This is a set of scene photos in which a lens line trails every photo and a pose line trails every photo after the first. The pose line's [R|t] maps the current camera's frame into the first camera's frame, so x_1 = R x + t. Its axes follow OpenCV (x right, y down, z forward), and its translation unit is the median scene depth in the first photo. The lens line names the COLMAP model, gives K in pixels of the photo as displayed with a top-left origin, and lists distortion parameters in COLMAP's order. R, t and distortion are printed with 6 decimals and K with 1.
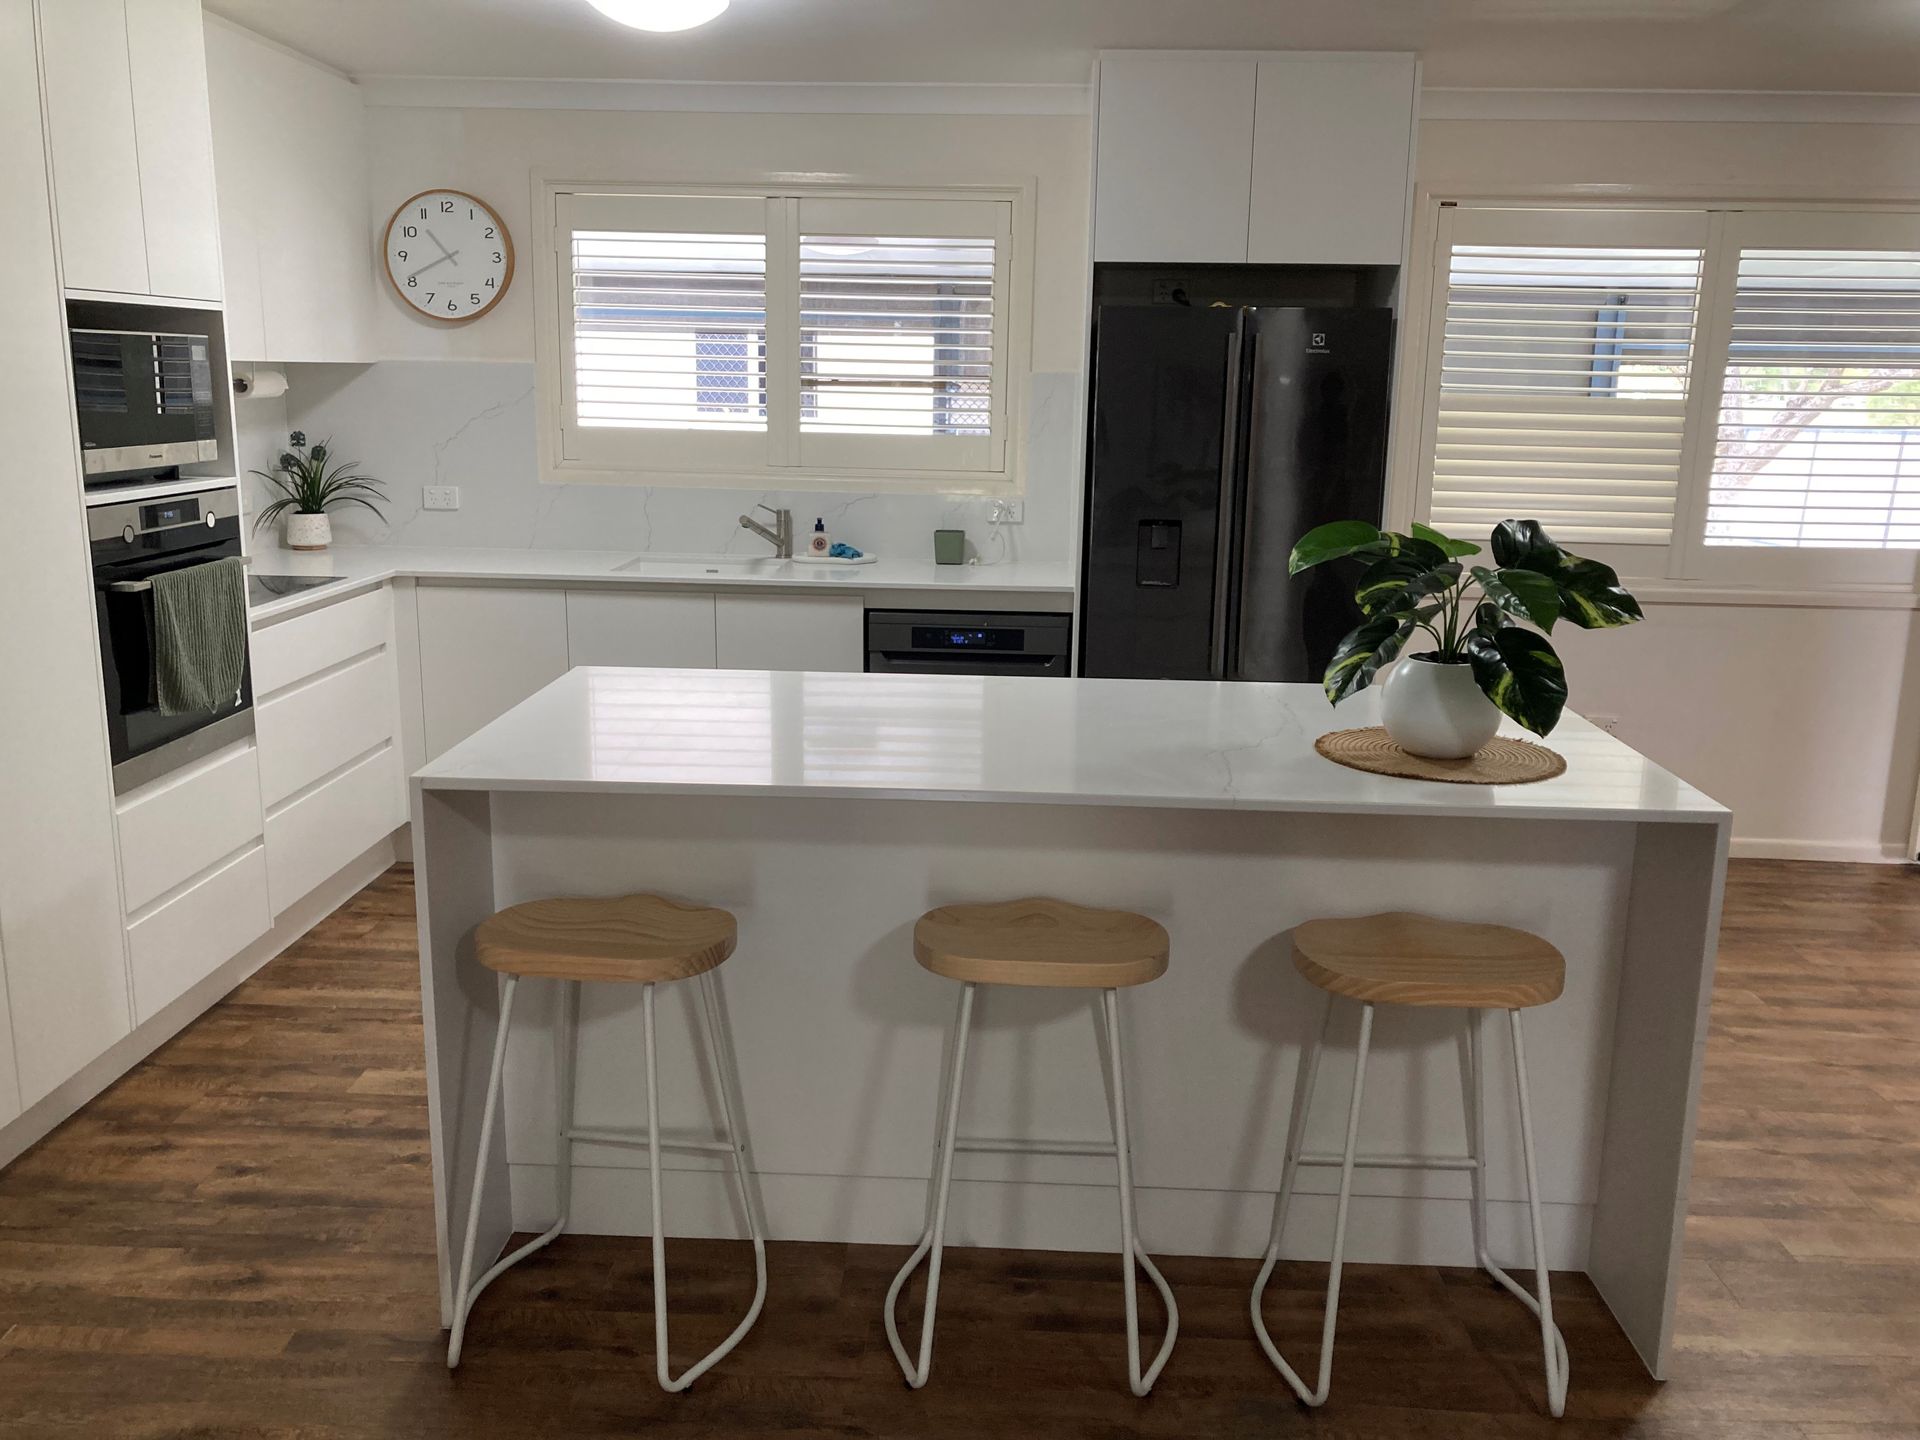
lens RADIAL K [[1584.9, 0, 960.5], [0, 1584.9, 716.9], [0, 0, 1]] dist [0.053598, -0.018178]
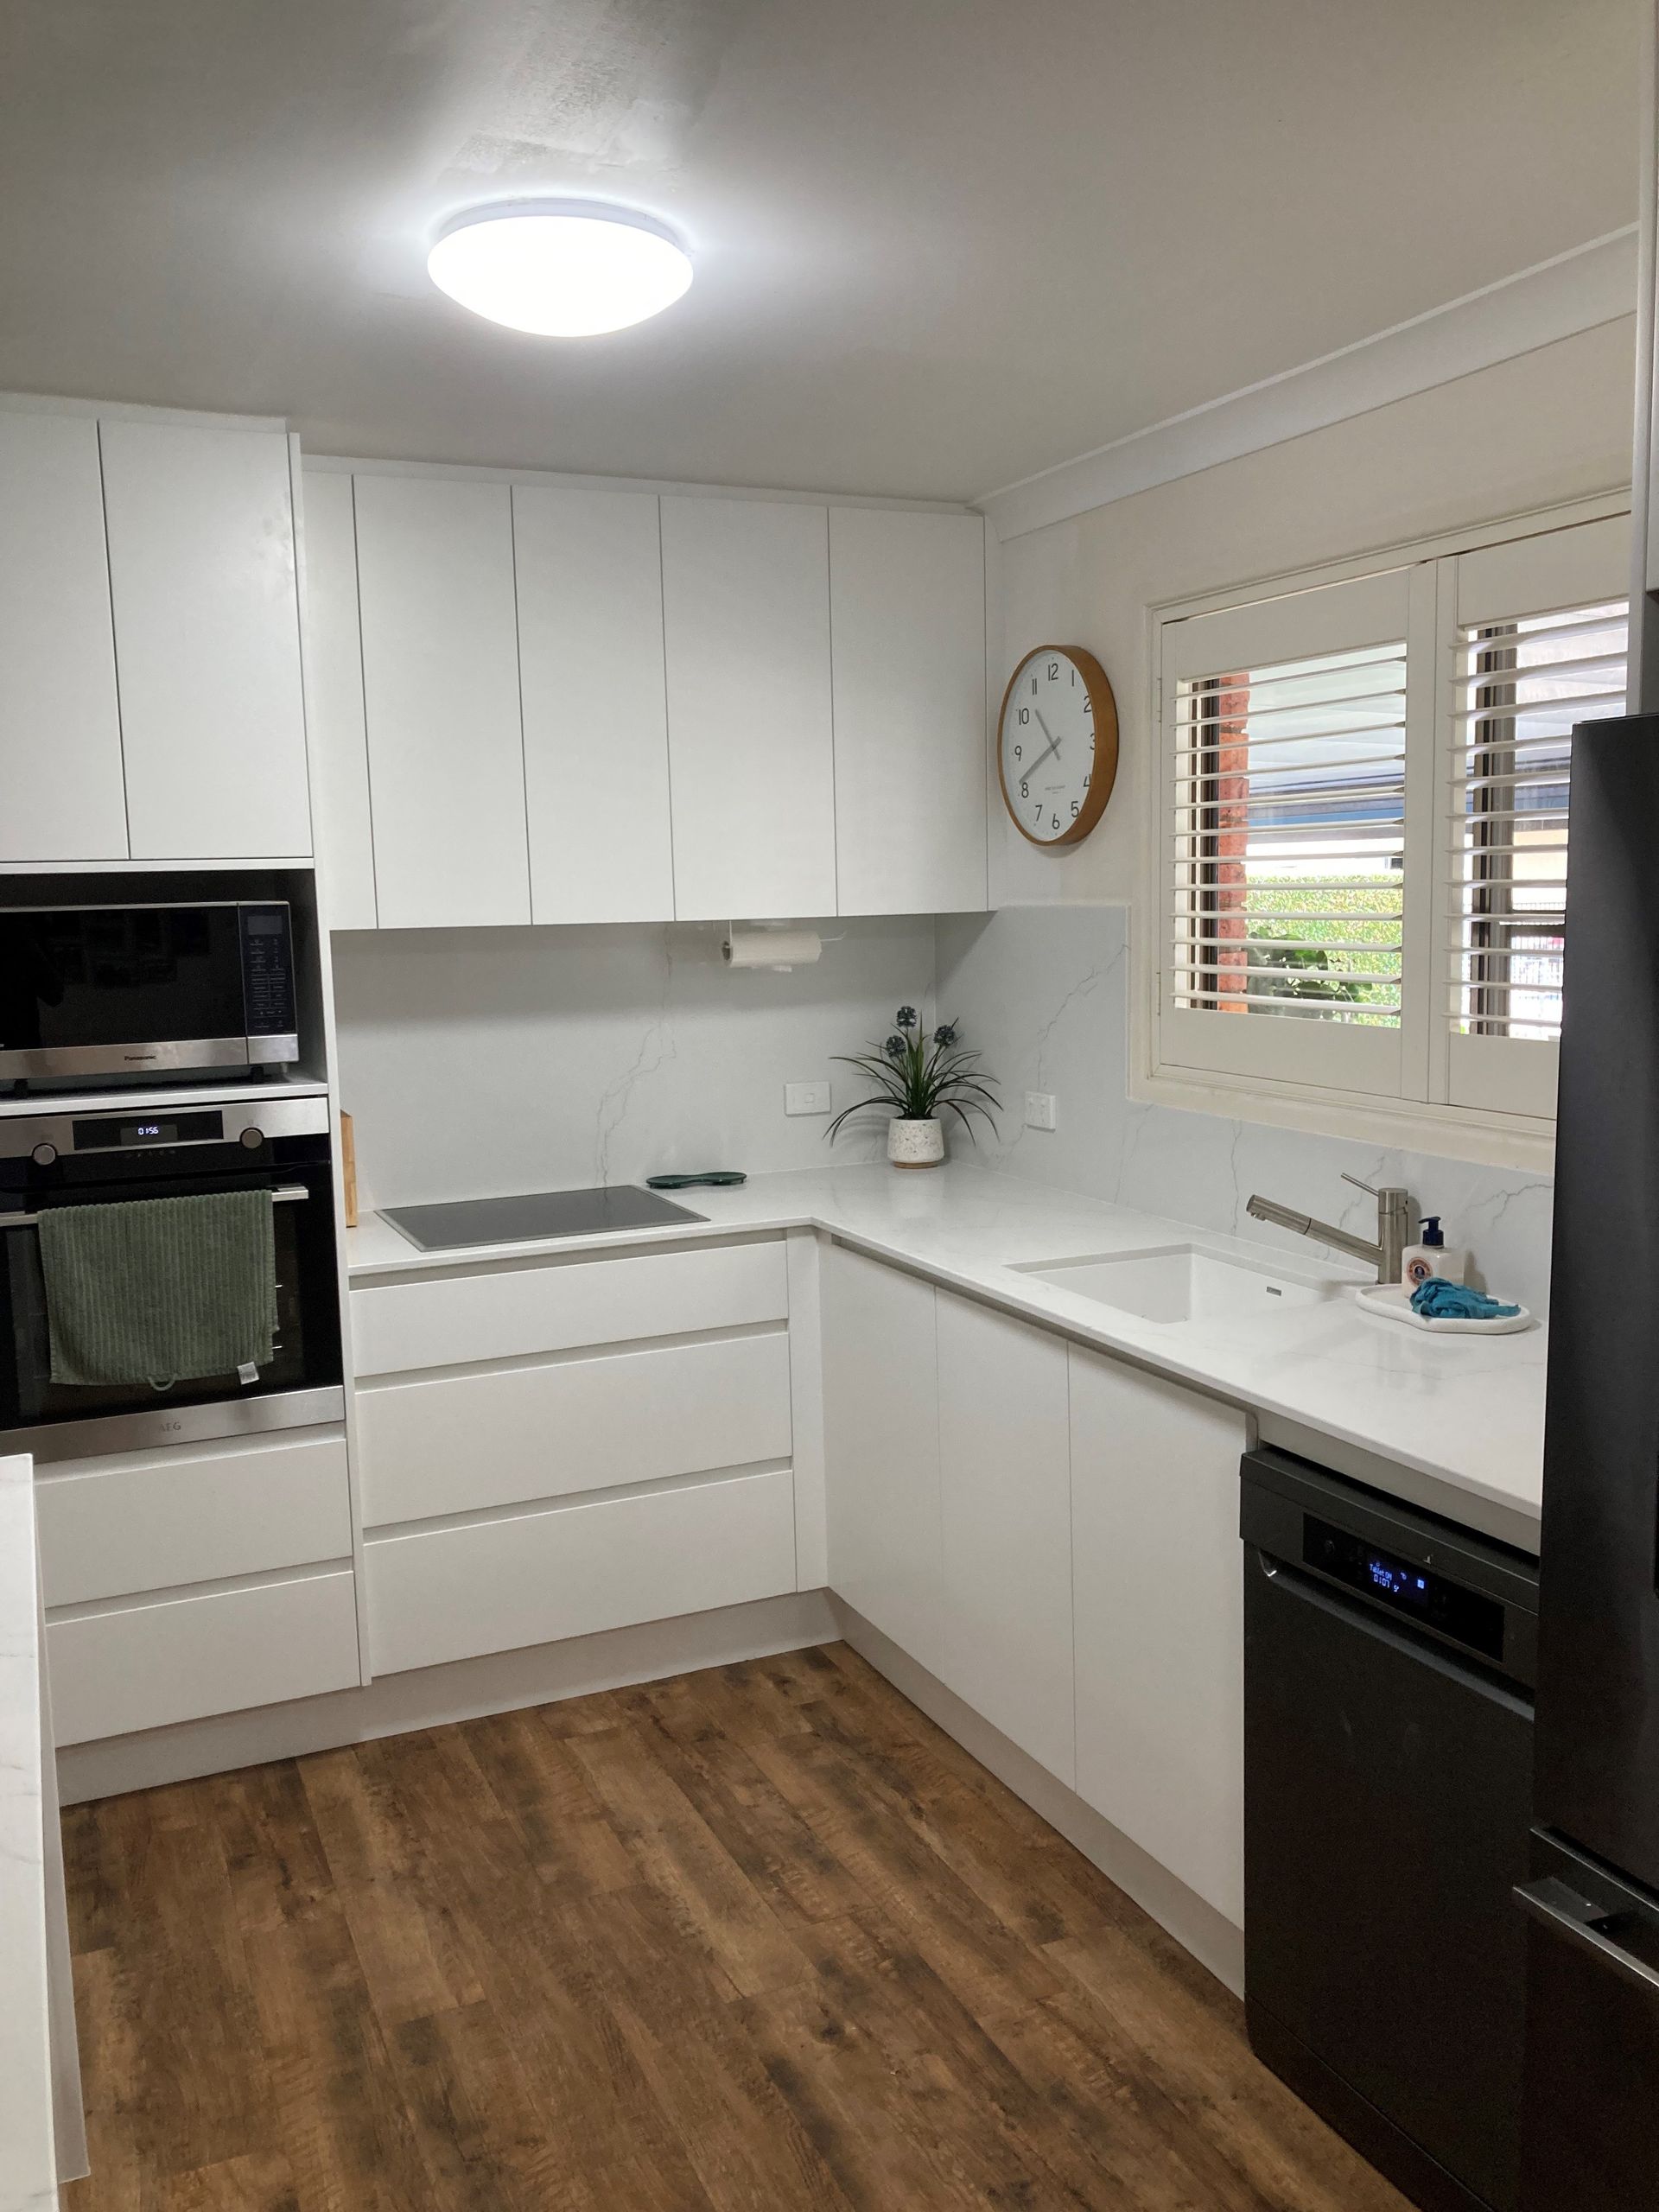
lens RADIAL K [[1826.0, 0, 830.1], [0, 1826.0, 1113.5], [0, 0, 1]] dist [0.053598, -0.018178]
pose [[0.435492, 0.082758, -0.896380, 0.319350], [-0.159501, 0.987103, 0.013642, -0.137963], [0.885949, 0.137033, 0.443076, 0.616780]]
